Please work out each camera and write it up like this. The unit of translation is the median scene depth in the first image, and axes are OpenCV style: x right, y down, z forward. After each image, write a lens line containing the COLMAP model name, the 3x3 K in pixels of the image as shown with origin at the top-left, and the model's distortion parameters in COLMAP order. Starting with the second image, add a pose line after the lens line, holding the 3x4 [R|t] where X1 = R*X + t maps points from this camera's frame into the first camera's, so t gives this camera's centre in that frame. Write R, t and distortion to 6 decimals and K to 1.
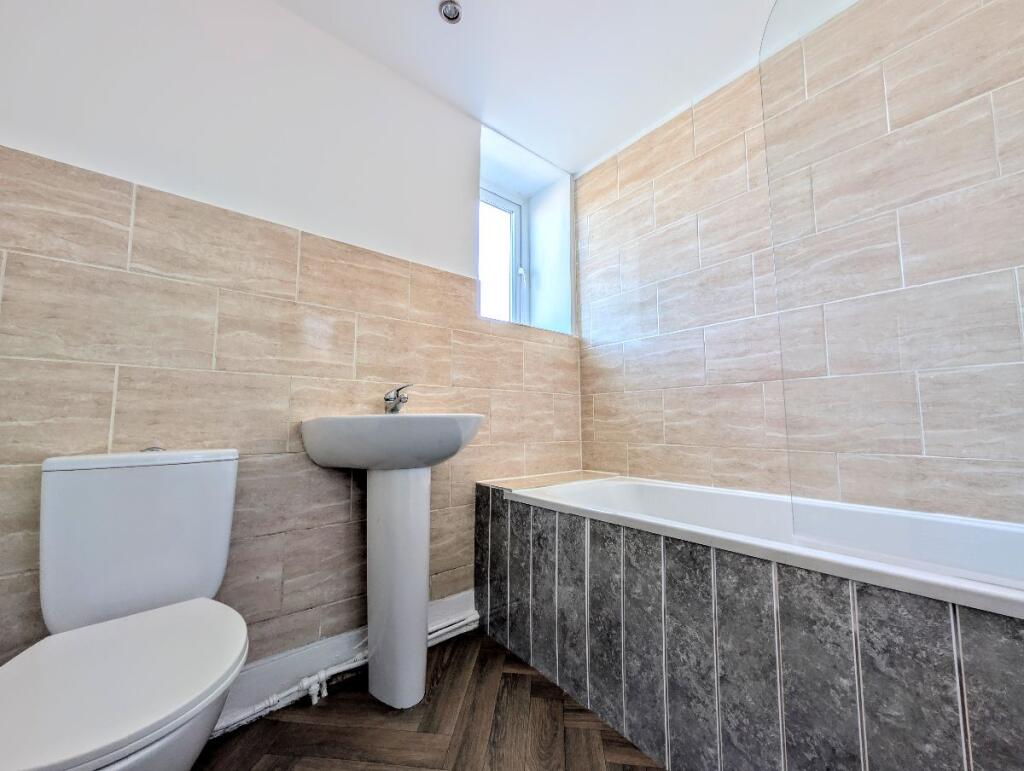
lens RADIAL K [[384.6, 0, 512.0], [0, 384.6, 385.5], [0, 0, 1]] dist [-0.009985, -0.000159]
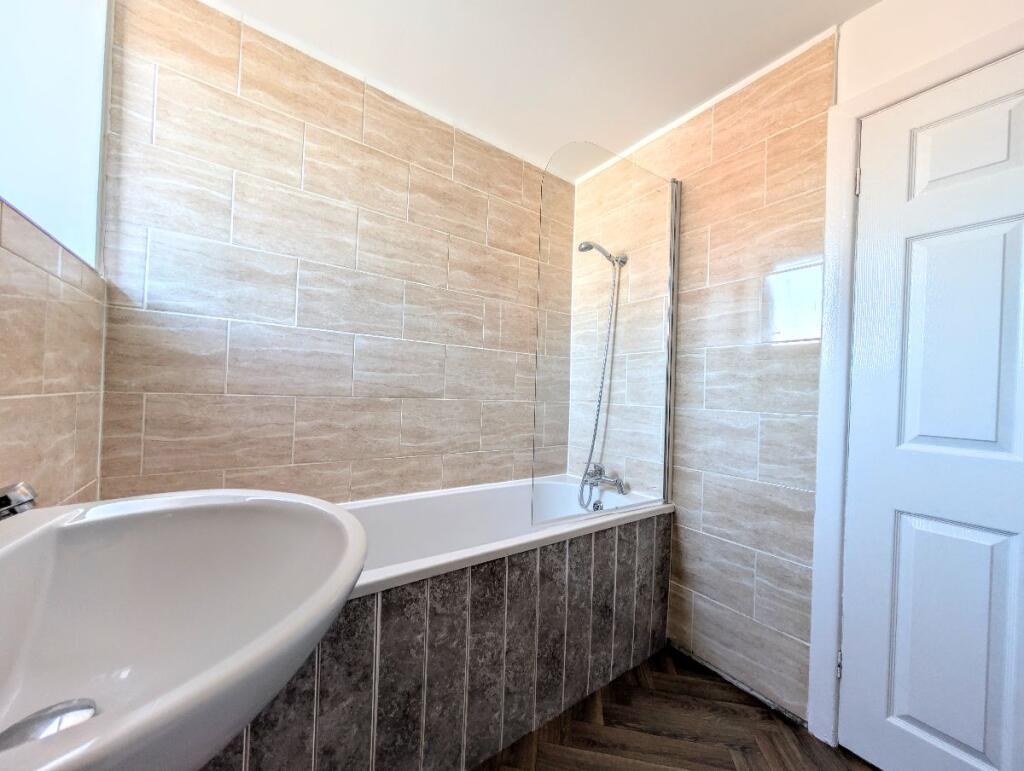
lens RADIAL K [[384.6, 0, 512.0], [0, 384.6, 385.5], [0, 0, 1]] dist [-0.009985, -0.000159]
pose [[0.046178, 0.018791, 0.998756, -0.601037], [-0.134464, 0.990841, -0.012425, -0.098885], [-0.989842, -0.133723, 0.048282, 0.796434]]
